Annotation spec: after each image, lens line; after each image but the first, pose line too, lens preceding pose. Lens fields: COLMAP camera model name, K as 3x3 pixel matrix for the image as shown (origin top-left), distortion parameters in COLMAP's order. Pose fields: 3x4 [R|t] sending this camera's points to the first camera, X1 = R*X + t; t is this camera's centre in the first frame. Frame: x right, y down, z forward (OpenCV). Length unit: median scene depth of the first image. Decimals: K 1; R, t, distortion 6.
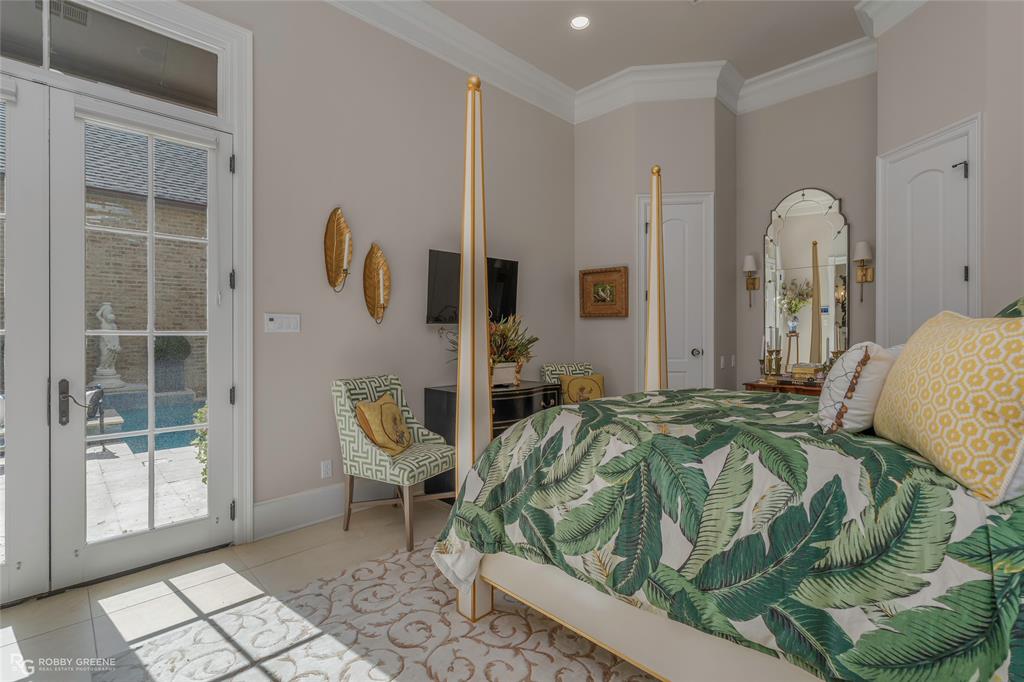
lens RADIAL K [[465.2, 0, 510.2], [0, 465.2, 339.2], [0, 0, 1]] dist [-0.002330, -0.000061]
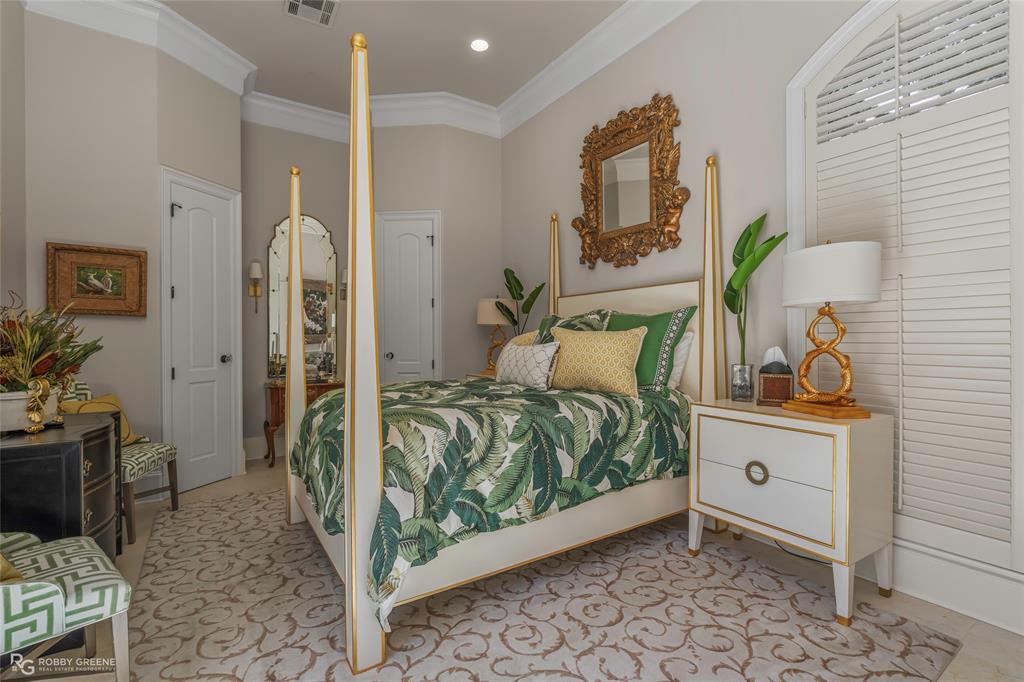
lens RADIAL K [[465.2, 0, 510.4], [0, 465.2, 339.2], [0, 0, 1]] dist [-0.002330, -0.000061]
pose [[0.197039, 0.001658, 0.980394, -1.118071], [0.013435, 0.999900, -0.004391, 0.001712], [-0.980304, 0.014037, 0.196997, 0.728743]]
